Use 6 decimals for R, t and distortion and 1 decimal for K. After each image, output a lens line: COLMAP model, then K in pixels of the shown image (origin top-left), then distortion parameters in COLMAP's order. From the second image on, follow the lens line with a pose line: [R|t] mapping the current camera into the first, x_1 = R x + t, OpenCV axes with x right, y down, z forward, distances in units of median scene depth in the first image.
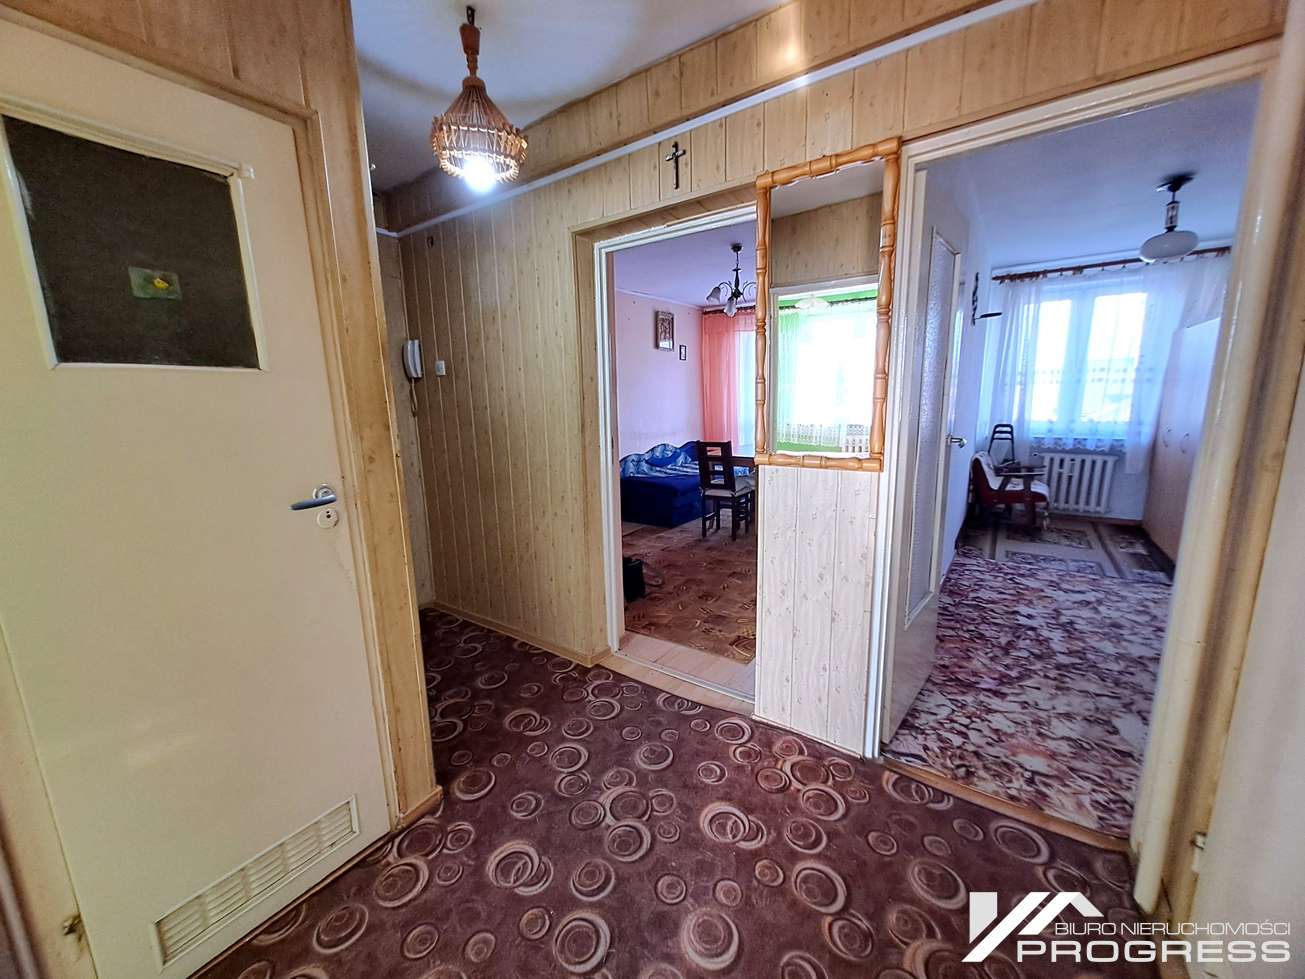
lens RADIAL K [[511.2, 0, 647.1], [0, 511.2, 493.1], [0, 0, 1]] dist [0.000269, 0.000060]
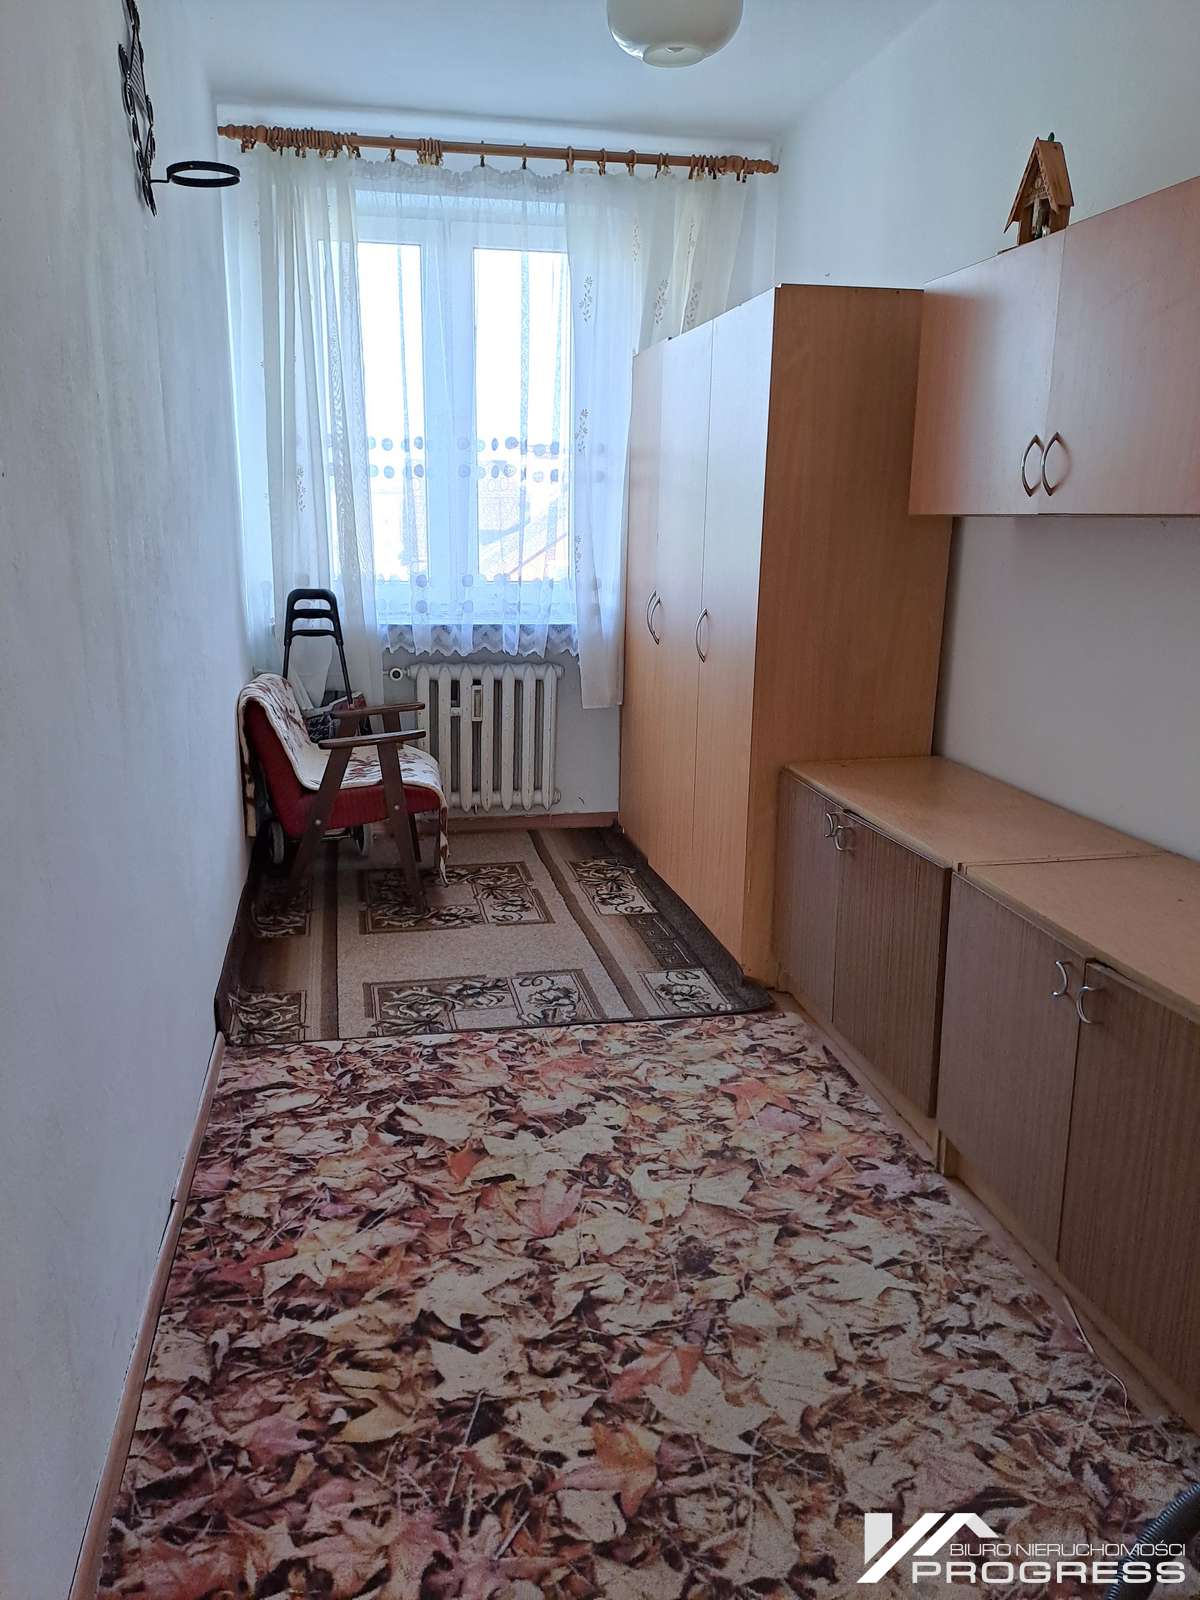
lens RADIAL K [[1171.7, 0, 600.0], [0, 1171.7, 802.8], [0, 0, 1]] dist [-0.009841, -0.006186]
pose [[0.676868, -0.143600, 0.721961, 0.308059], [0.111257, 0.989477, 0.092502, -0.057356], [-0.727648, 0.017712, 0.685722, 0.413059]]
